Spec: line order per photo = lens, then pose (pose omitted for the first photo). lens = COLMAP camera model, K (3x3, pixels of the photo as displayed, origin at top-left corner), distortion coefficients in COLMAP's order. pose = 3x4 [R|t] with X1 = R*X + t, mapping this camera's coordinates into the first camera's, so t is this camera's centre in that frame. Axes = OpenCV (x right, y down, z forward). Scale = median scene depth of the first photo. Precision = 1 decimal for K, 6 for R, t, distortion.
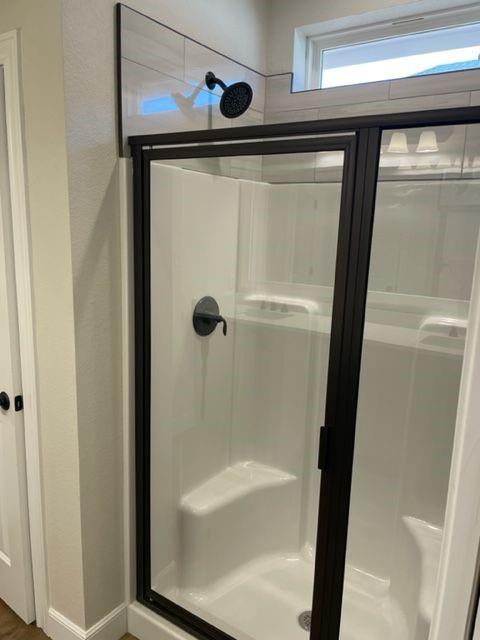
lens RADIAL K [[483.4, 0, 242.4], [0, 483.4, 317.7], [0, 0, 1]] dist [0.104025, -0.152492]
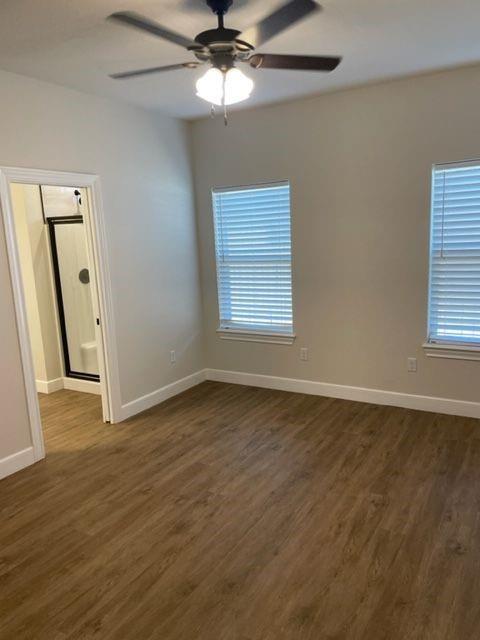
lens RADIAL K [[483.4, 0, 242.4], [0, 483.4, 317.7], [0, 0, 1]] dist [0.104025, -0.152492]
pose [[0.991894, -0.090359, 0.089342, 0.726848], [0.091991, 0.995657, -0.014314, 0.477174], [-0.087661, 0.022417, 0.995898, -2.421466]]
